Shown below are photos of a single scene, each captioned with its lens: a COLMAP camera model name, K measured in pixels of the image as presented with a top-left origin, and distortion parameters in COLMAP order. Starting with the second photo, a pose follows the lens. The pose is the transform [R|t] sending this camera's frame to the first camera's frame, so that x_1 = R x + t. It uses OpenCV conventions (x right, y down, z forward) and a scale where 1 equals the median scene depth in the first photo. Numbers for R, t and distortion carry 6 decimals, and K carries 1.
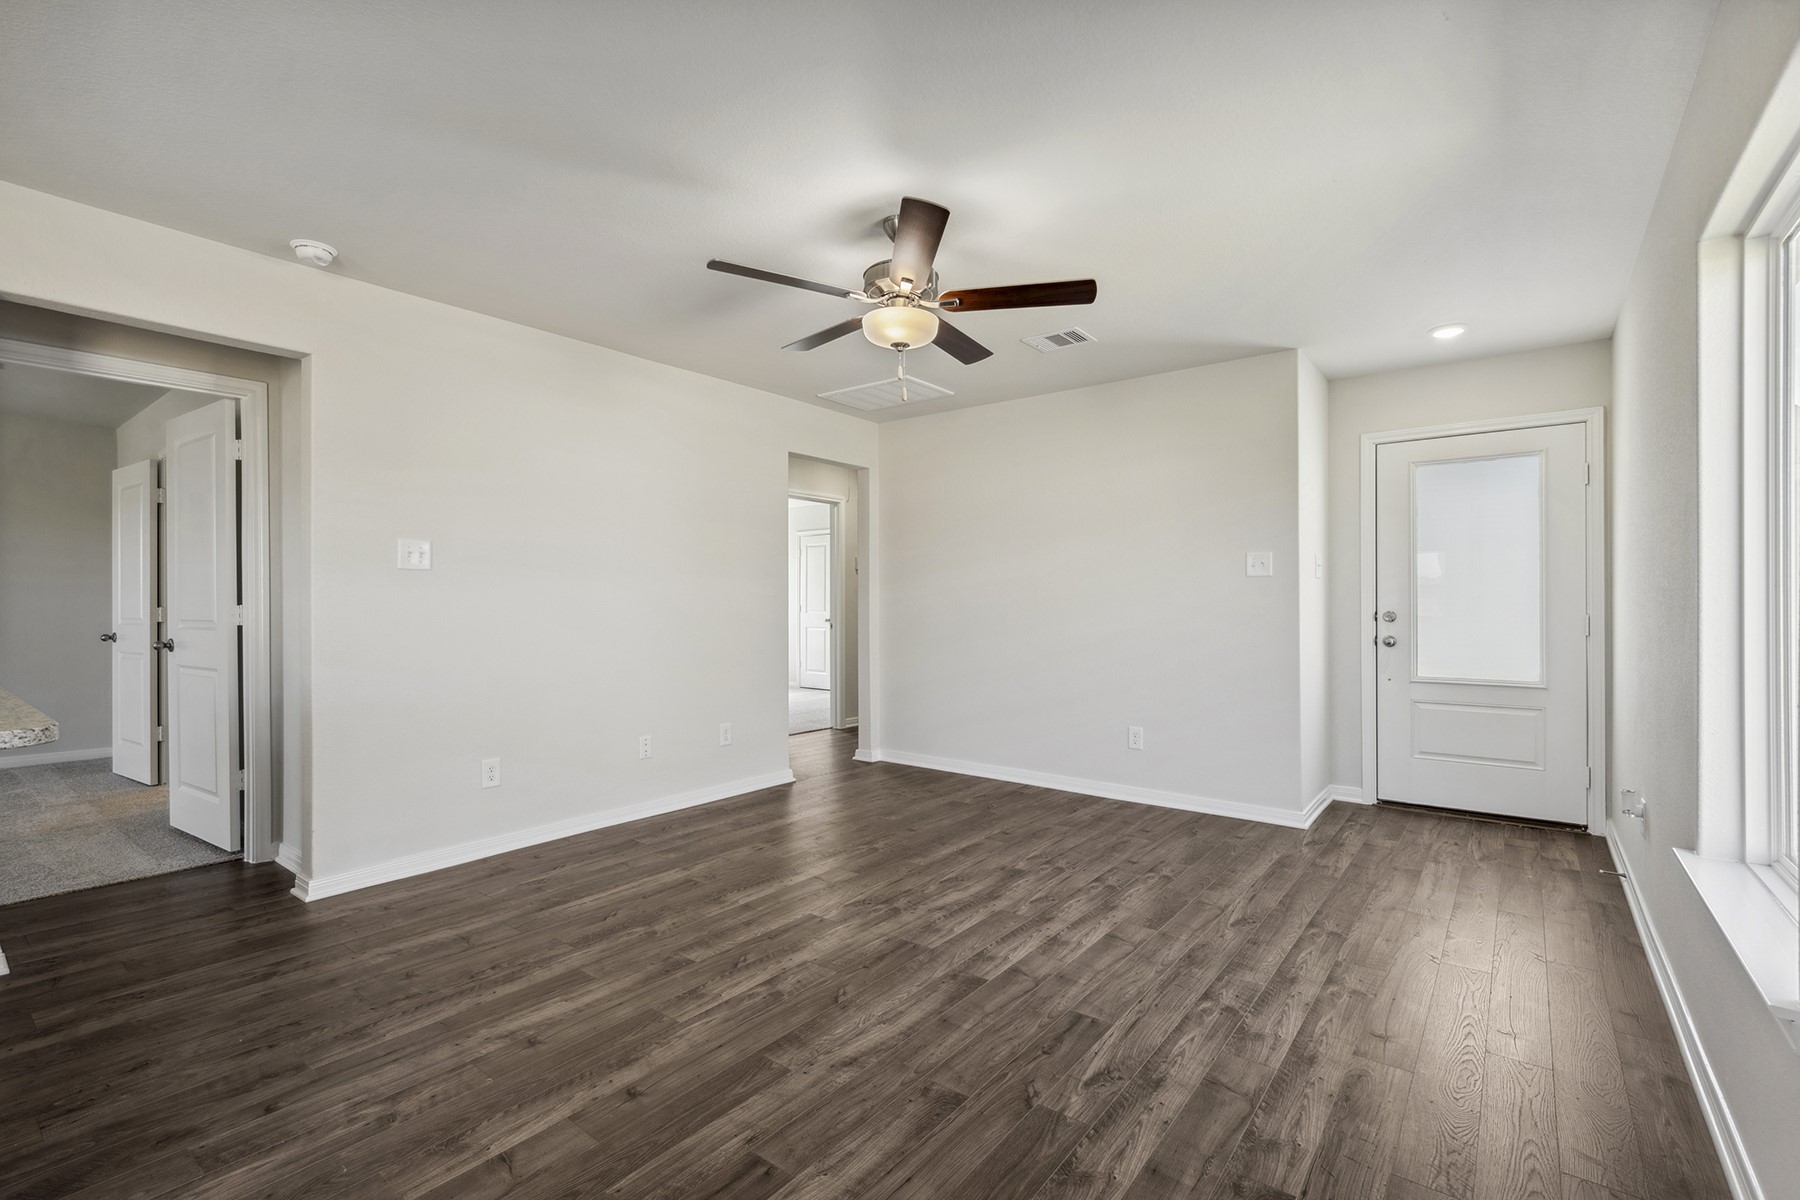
lens RADIAL K [[799.6, 0, 907.4], [0, 799.6, 600.5], [0, 0, 1]] dist [0.001953, -0.000092]
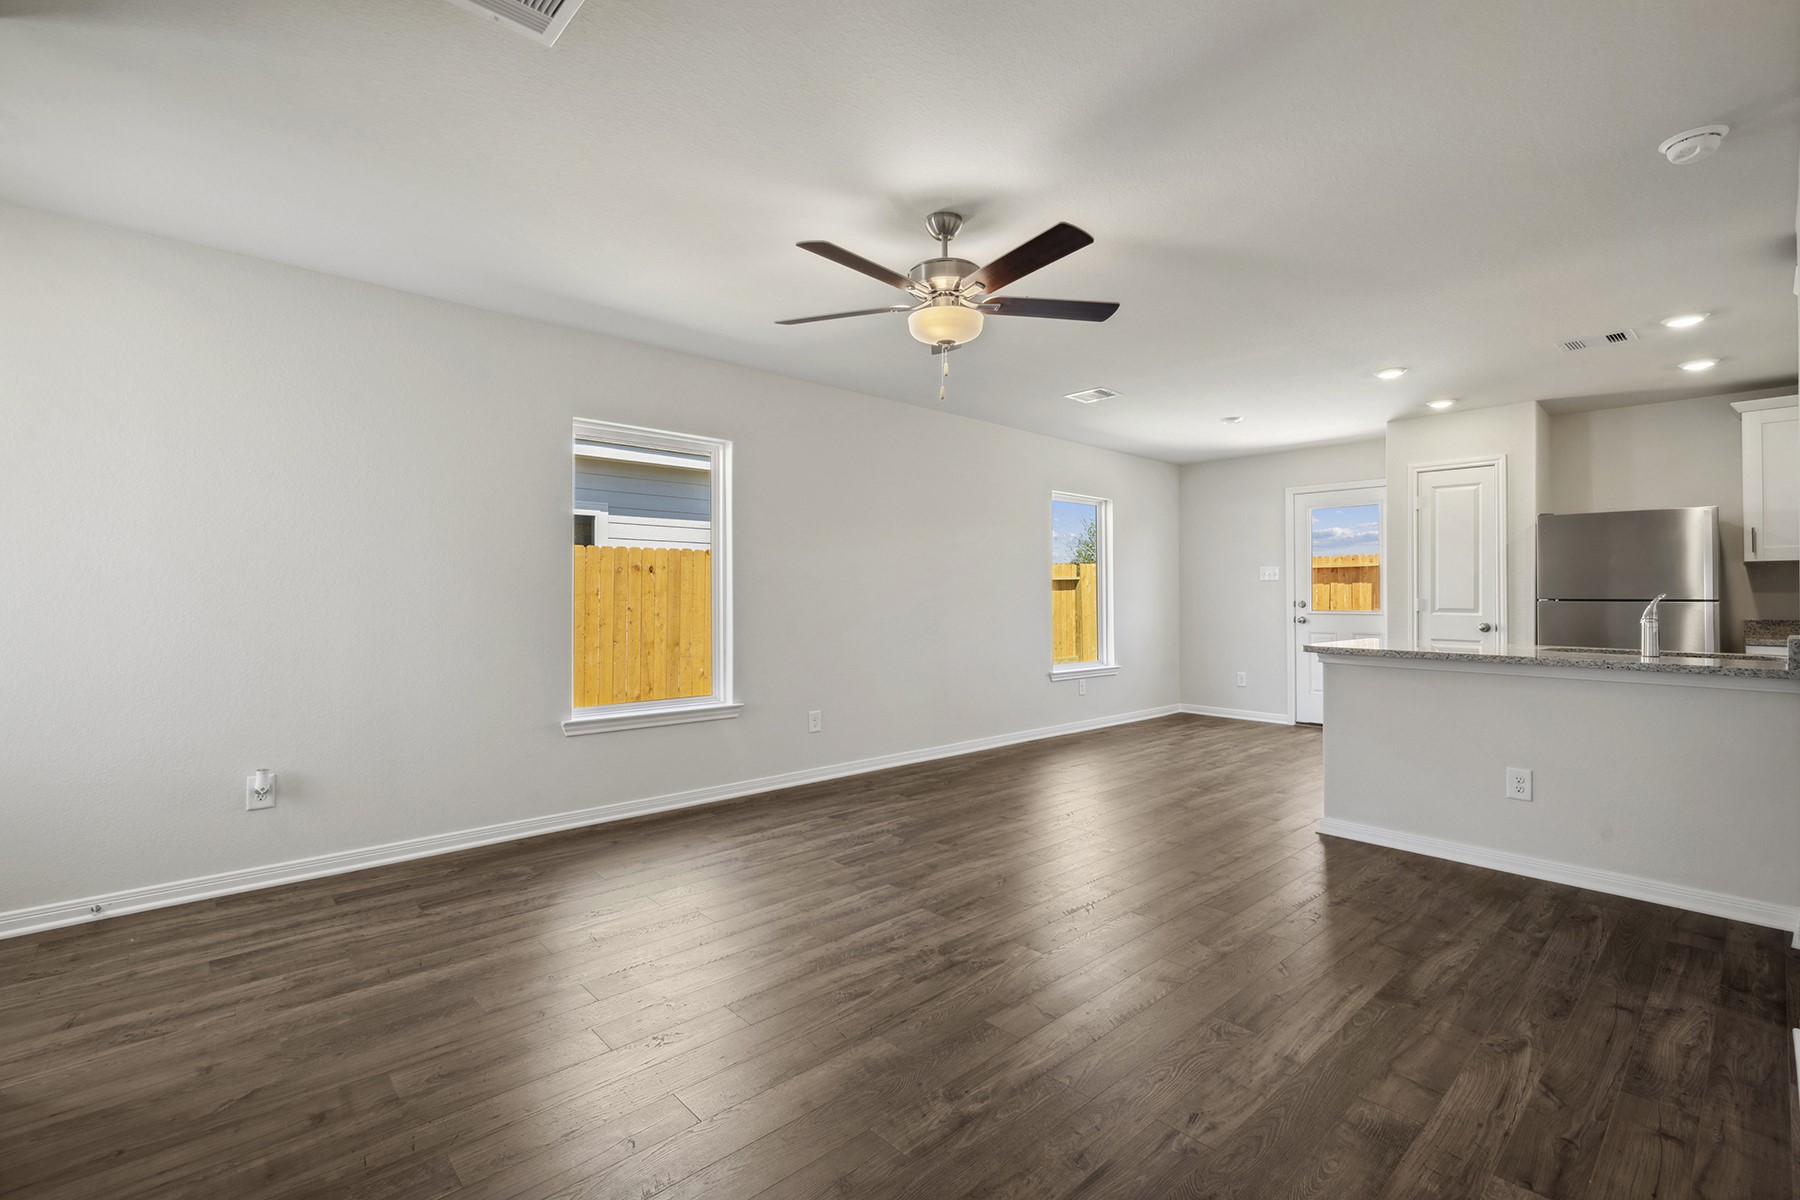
lens RADIAL K [[799.6, 0, 907.4], [0, 799.6, 600.5], [0, 0, 1]] dist [0.001953, -0.000092]
pose [[-0.985721, -0.004267, 0.168332, -0.145889], [-0.004256, 0.999991, 0.000427, 0.009321], [-0.168332, -0.000295, -0.985730, 2.264311]]
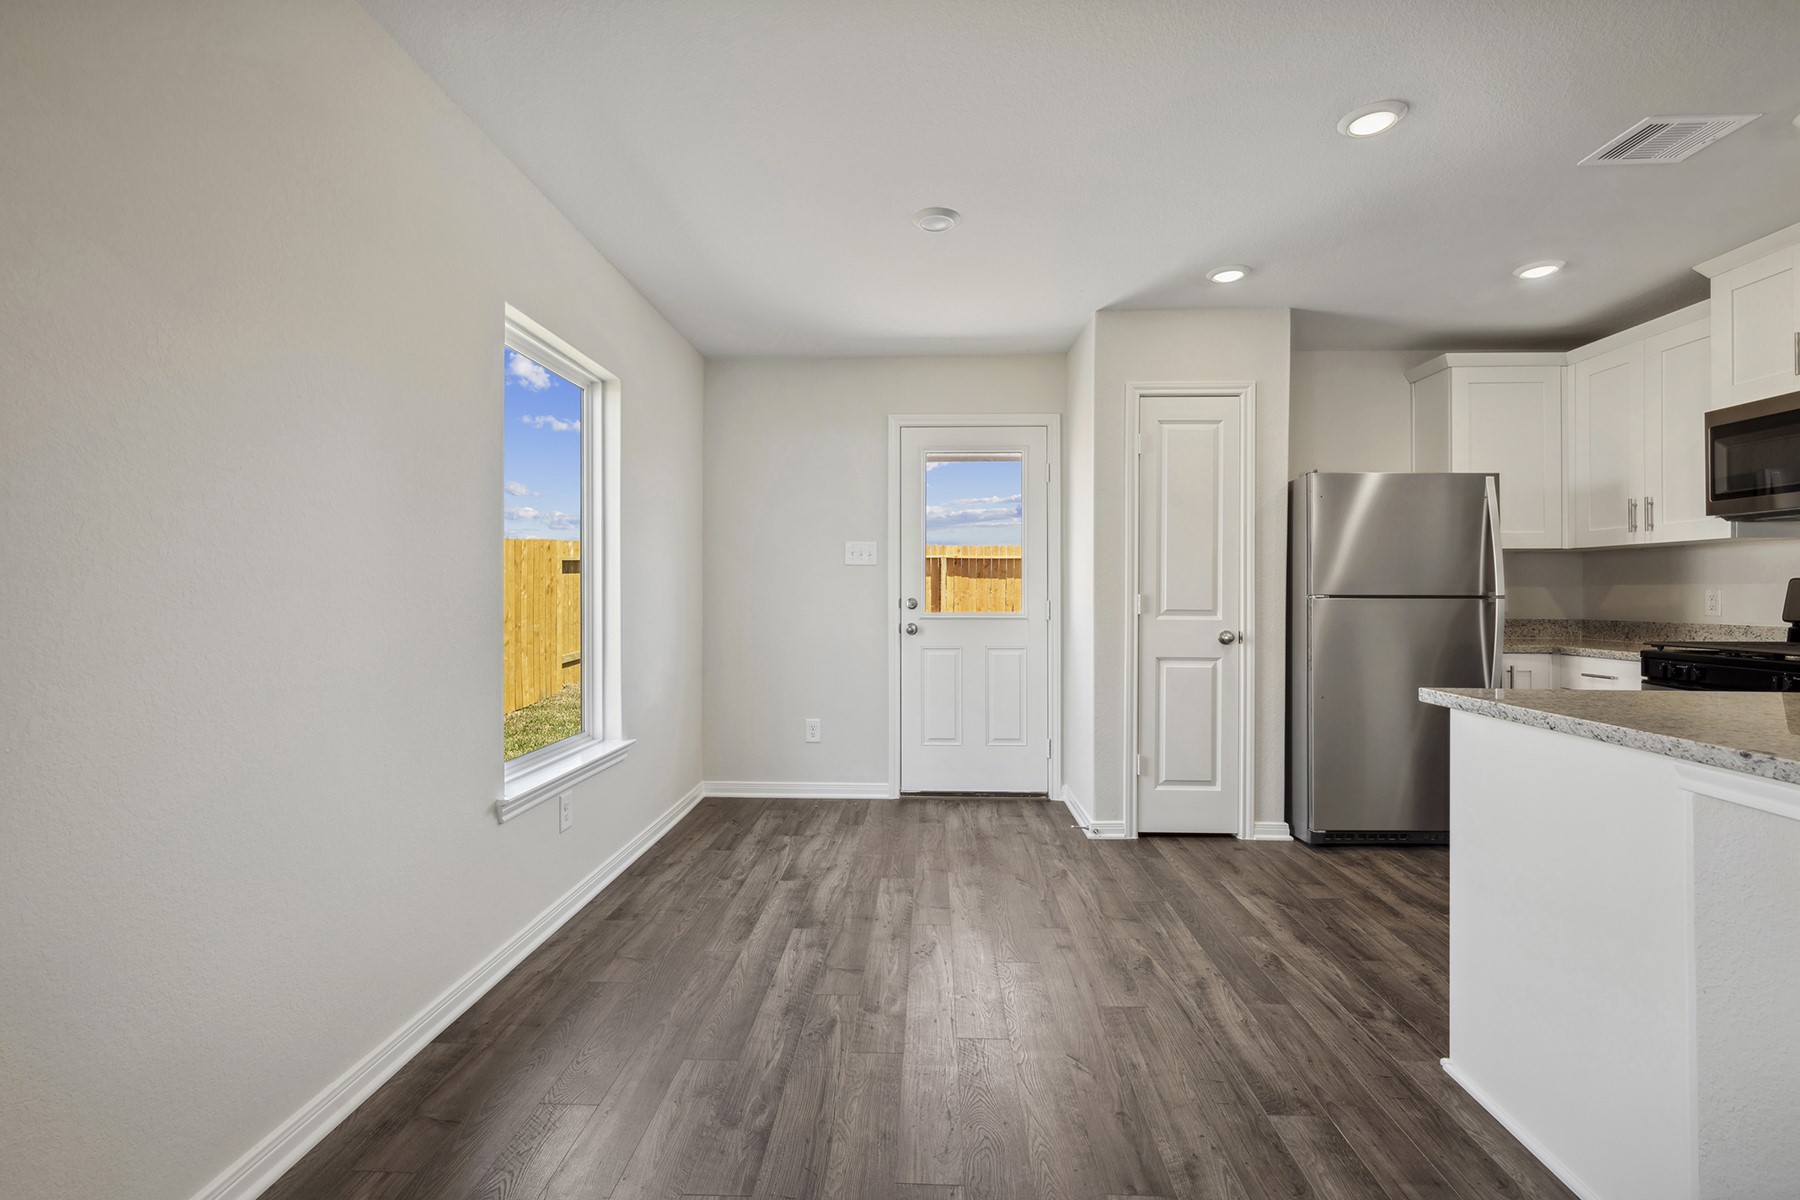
lens RADIAL K [[801.7, 0, 901.9], [0, 801.7, 592.0], [0, 0, 1]] dist [0.002622, -0.000174]
pose [[-0.818554, -0.003597, -0.574418, -0.009777], [-0.000386, 0.999984, -0.005712, 0.001569], [0.574429, -0.004454, -0.818542, 0.634007]]
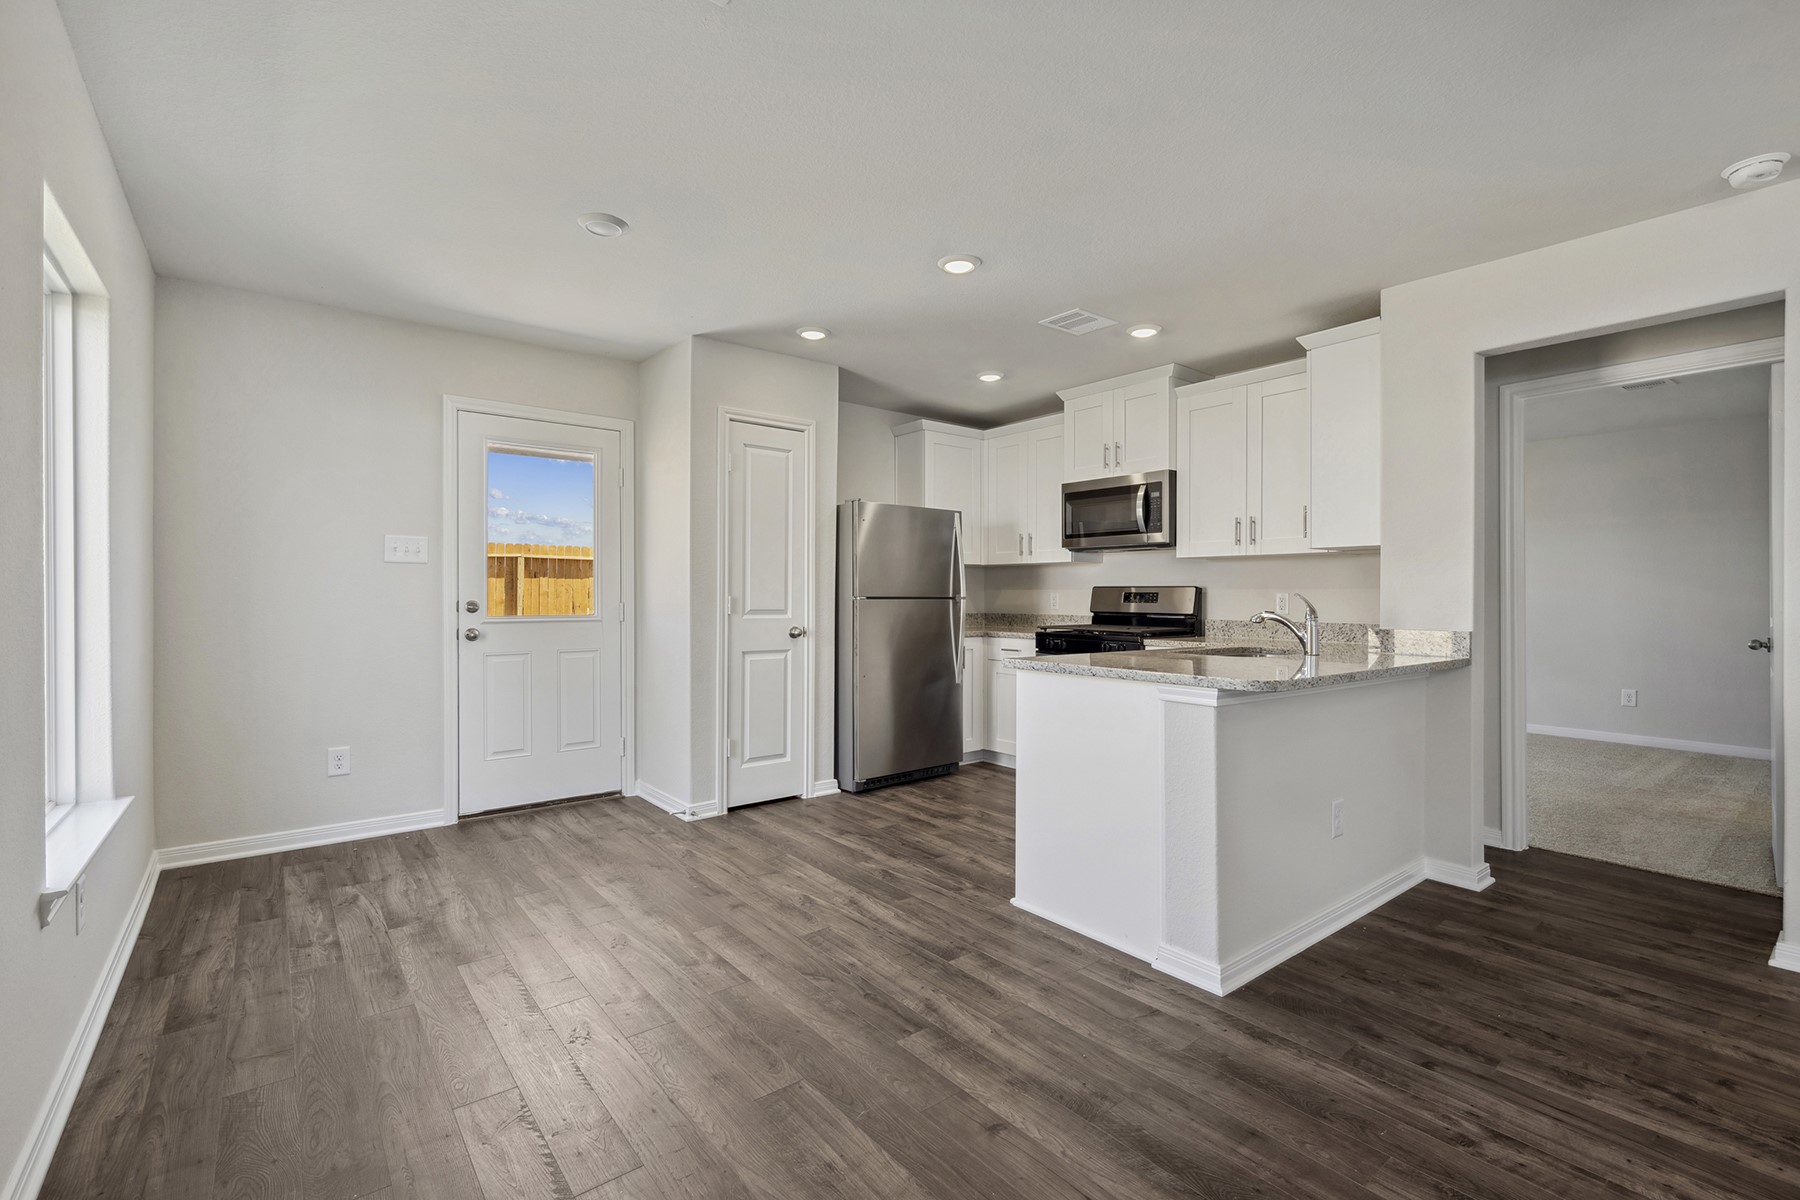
lens RADIAL K [[799.6, 0, 907.4], [0, 799.6, 600.5], [0, 0, 1]] dist [0.001953, -0.000092]
pose [[-0.237735, 0.004202, -0.971321, 0.312799], [0.001690, 0.999991, 0.003912, -0.000039], [0.971329, -0.000712, -0.237740, 0.423309]]
